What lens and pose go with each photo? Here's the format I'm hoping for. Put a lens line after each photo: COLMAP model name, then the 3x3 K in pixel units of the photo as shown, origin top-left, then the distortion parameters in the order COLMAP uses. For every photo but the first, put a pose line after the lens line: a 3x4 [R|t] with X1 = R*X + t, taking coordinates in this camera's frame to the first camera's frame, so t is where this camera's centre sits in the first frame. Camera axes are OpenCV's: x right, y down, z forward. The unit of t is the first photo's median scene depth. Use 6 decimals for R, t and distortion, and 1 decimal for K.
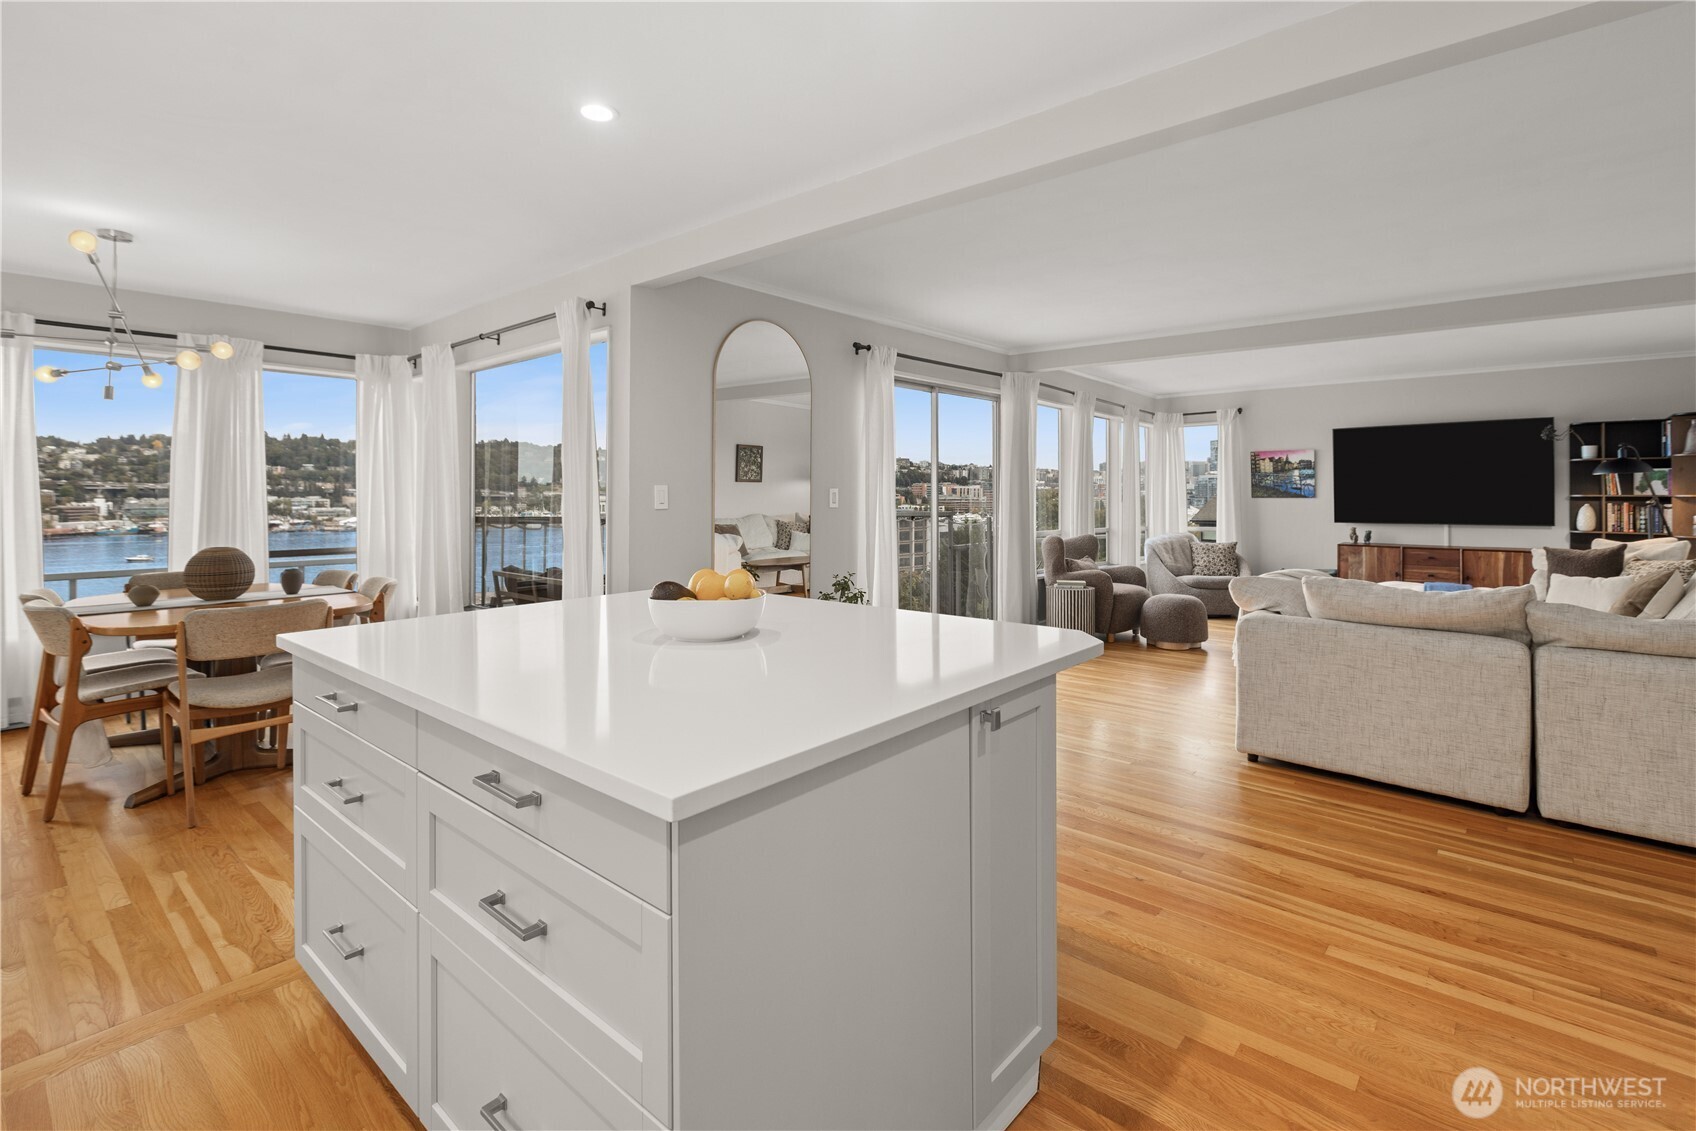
lens RADIAL K [[788.0, 0, 856.9], [0, 788.0, 492.0], [0, 0, 1]] dist [0.000897, 0.000272]
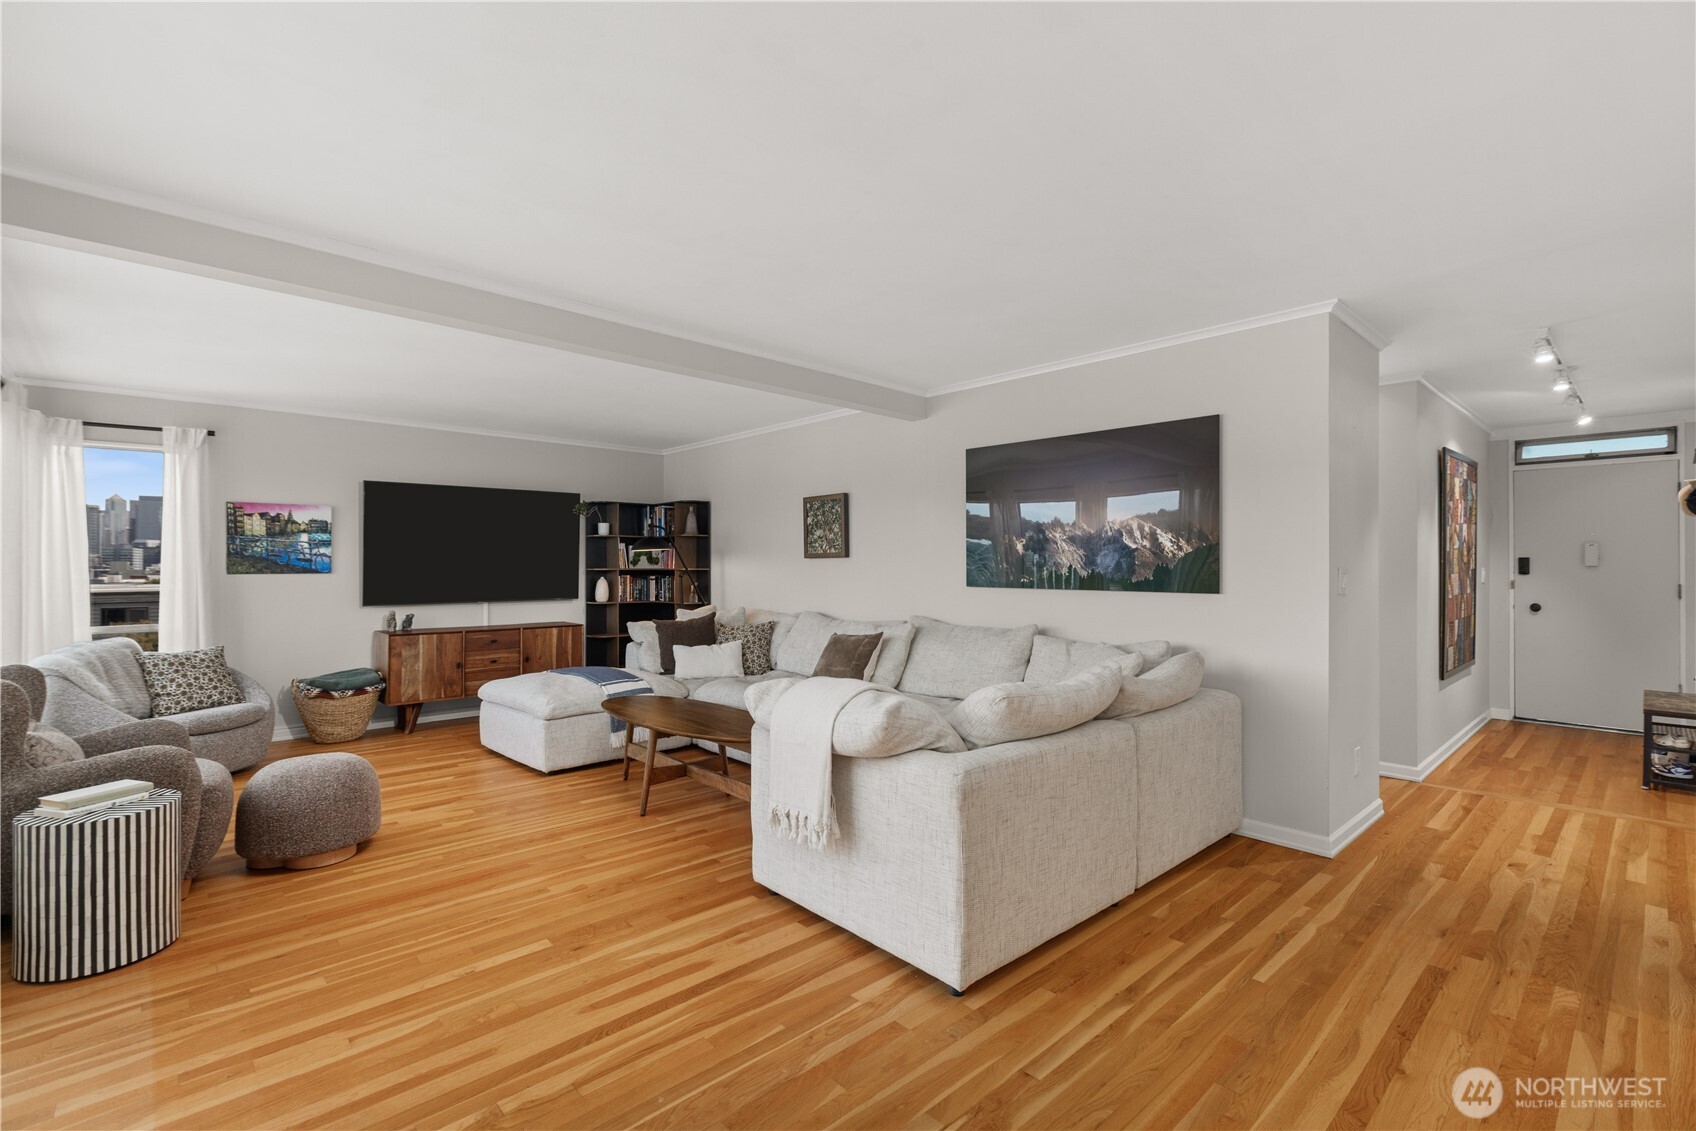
lens RADIAL K [[752.1, 0, 848.0], [0, 752.1, 565.5], [0, 0, 1]] dist [0.000520, 0.000065]
pose [[0.117993, 0.001837, 0.993013, -0.052258], [-0.003349, 0.999993, -0.001452, -0.000258], [-0.993009, -0.003155, 0.117998, 0.491493]]
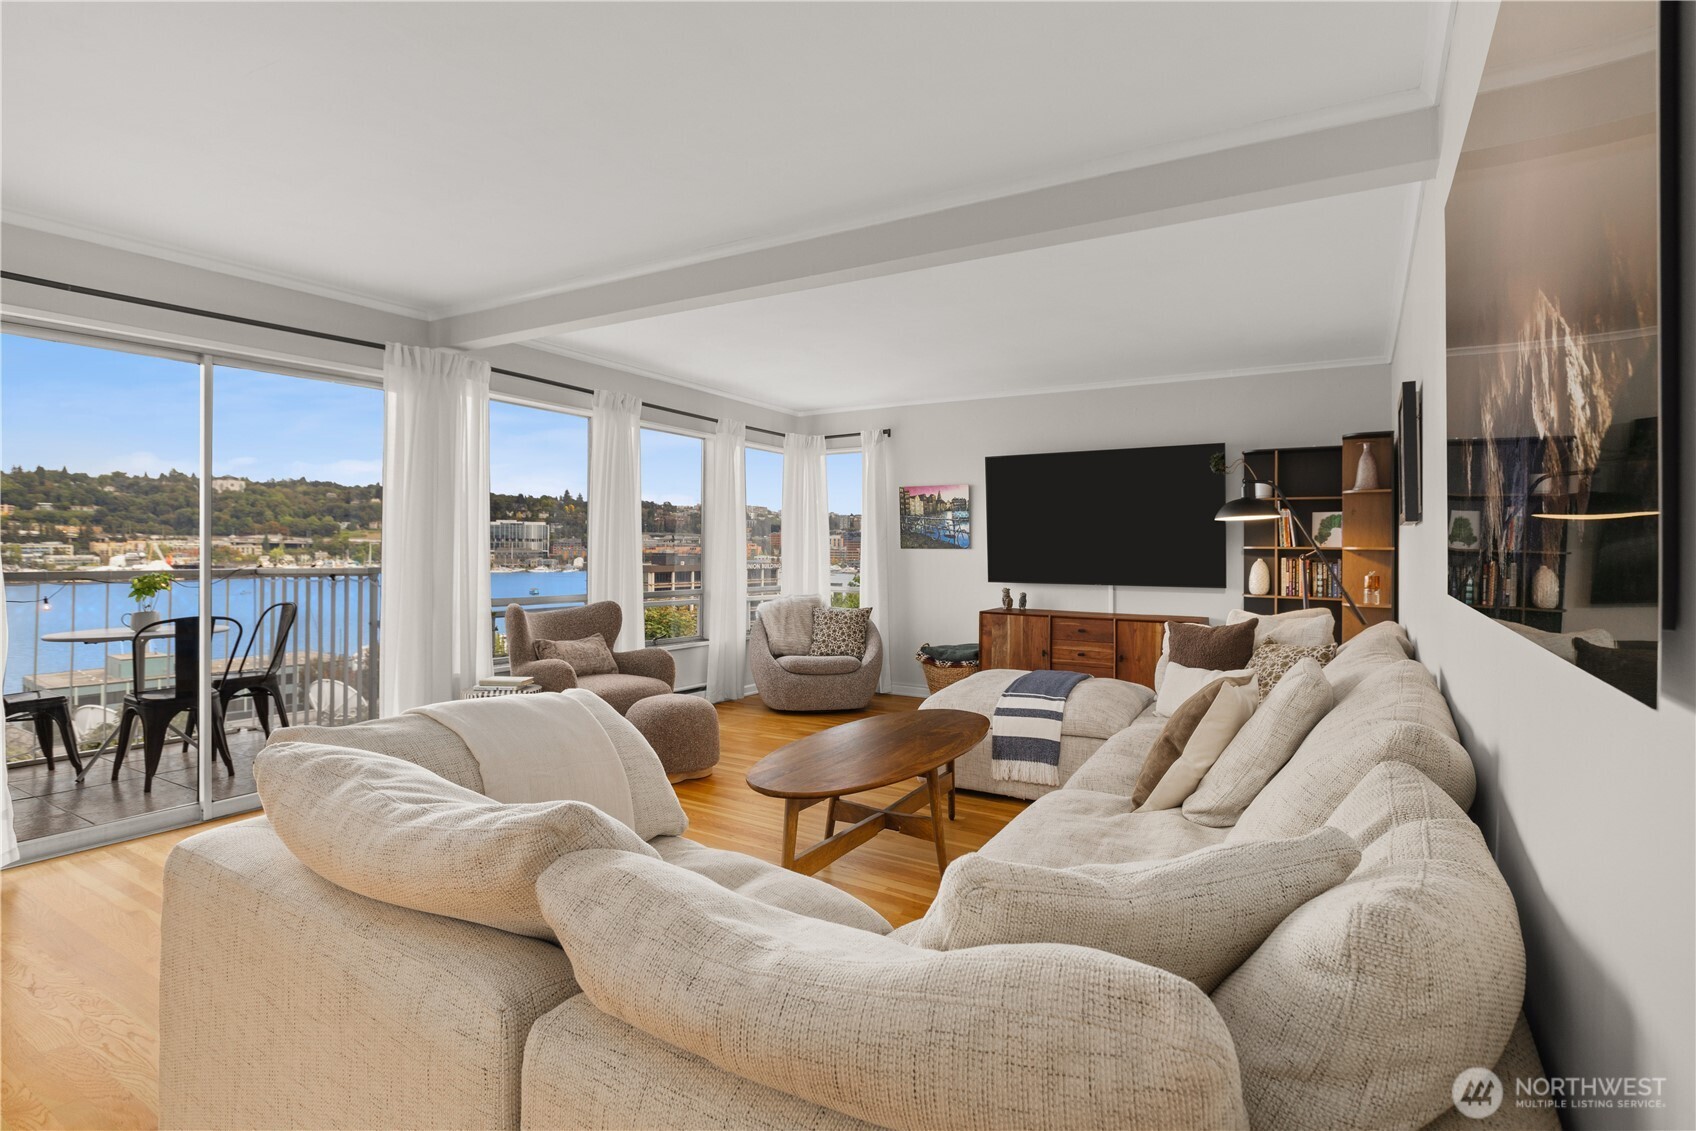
lens RADIAL K [[836.0, 0, 846.4], [0, 836.0, 542.3], [0, 0, 1]] dist [-0.000662, 0.000011]
pose [[0.986864, 0.006269, 0.161430, 0.366773], [-0.006795, 0.999973, 0.002707, -0.000143], [-0.161409, -0.003768, 0.986880, 0.248961]]
